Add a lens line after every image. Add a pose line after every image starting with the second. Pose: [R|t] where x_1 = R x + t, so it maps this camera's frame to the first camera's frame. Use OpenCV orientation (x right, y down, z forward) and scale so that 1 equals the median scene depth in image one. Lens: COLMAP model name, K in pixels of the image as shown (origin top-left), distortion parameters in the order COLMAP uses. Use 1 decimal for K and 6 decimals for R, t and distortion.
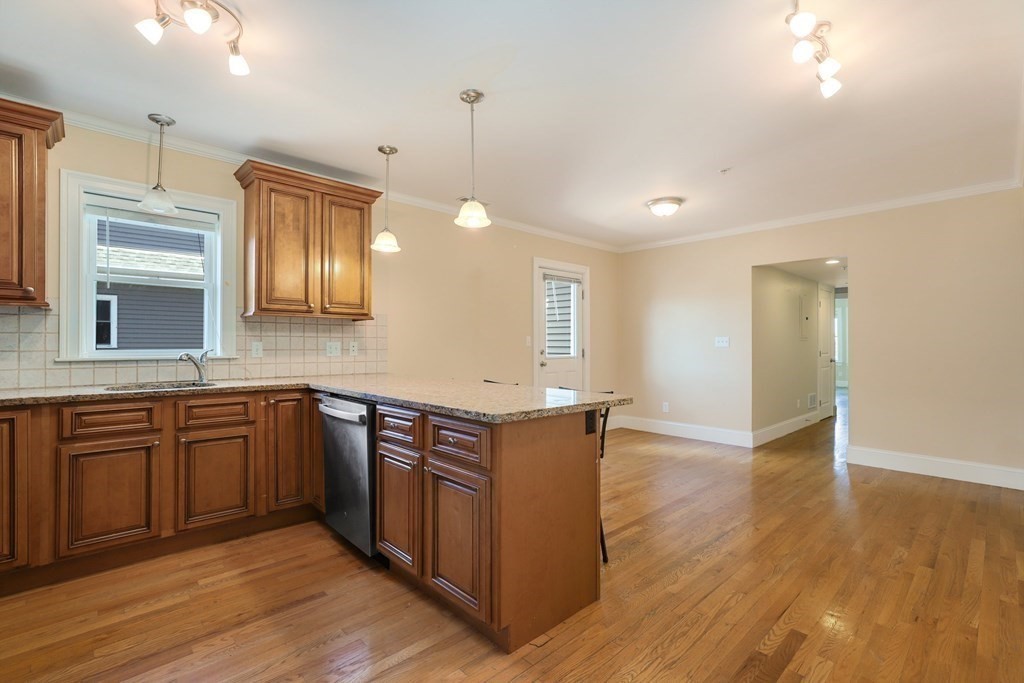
lens RADIAL K [[461.5, 0, 510.5], [0, 461.5, 340.2], [0, 0, 1]] dist [0.001452, 0.001208]
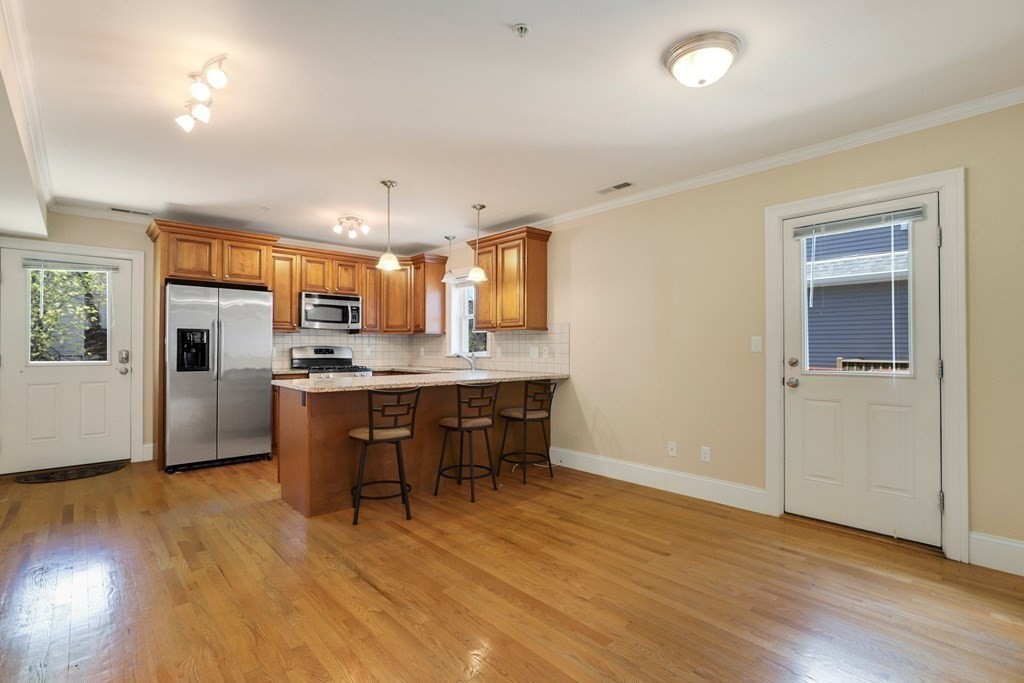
lens RADIAL K [[478.7, 0, 508.2], [0, 478.7, 345.9], [0, 0, 1]] dist [-0.002402, 0.001089]
pose [[-0.013904, -0.007228, -0.999877, 1.347619], [0.007482, 0.999945, -0.007332, 0.013145], [0.999875, -0.007583, -0.013850, 1.300569]]
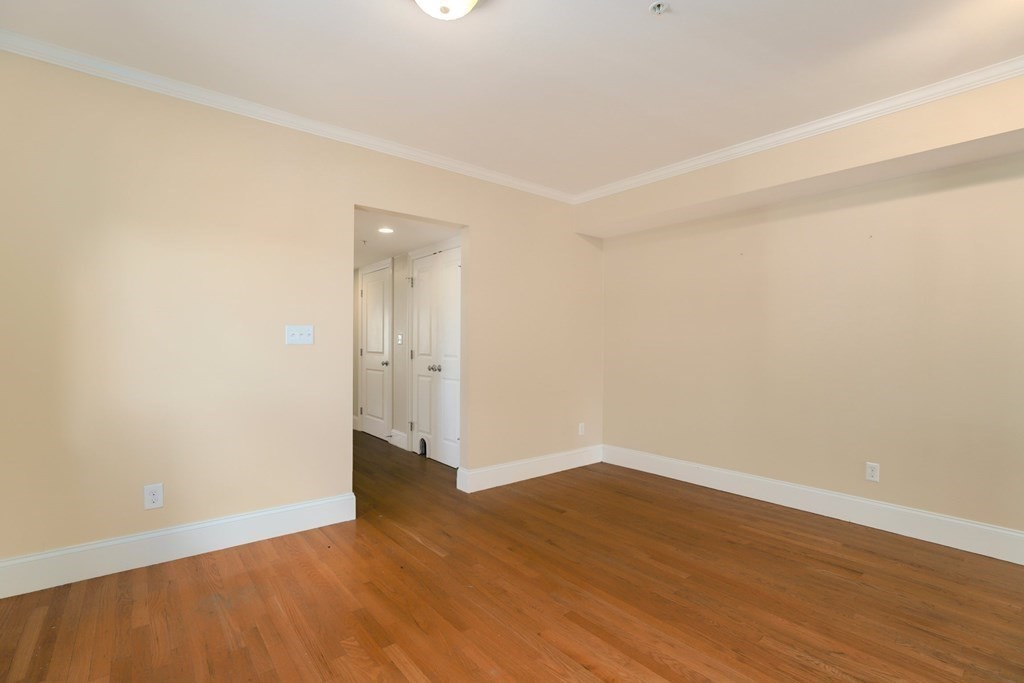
lens RADIAL K [[472.6, 0, 507.0], [0, 472.6, 344.3], [0, 0, 1]] dist [-0.052707, 0.014133]
pose [[0.068726, -0.005893, 0.997618, -0.083555], [-0.014292, 0.999874, 0.006891, 0.014758], [-0.997533, -0.014731, 0.068633, 1.483847]]
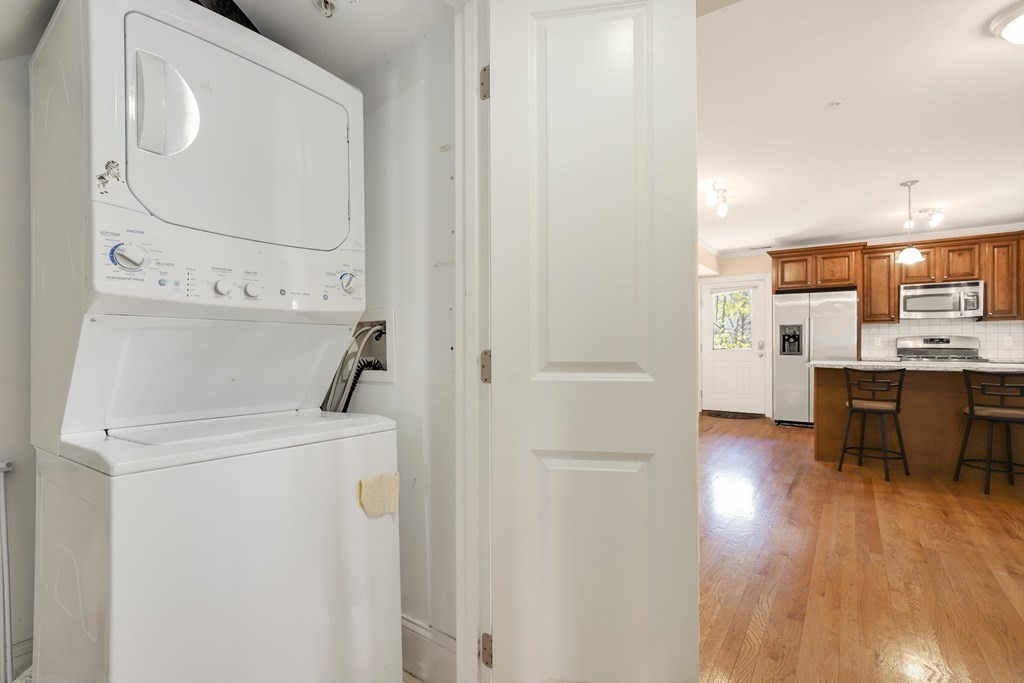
lens RADIAL K [[489.9, 0, 512.0], [0, 489.9, 341.5], [0, 0, 1]] dist [0.000704, 0.014041]
pose [[-0.976337, -0.001815, -0.216249, 1.528827], [0.001896, 0.999854, -0.016953, 0.052768], [0.216248, -0.016962, -0.976191, 2.205462]]
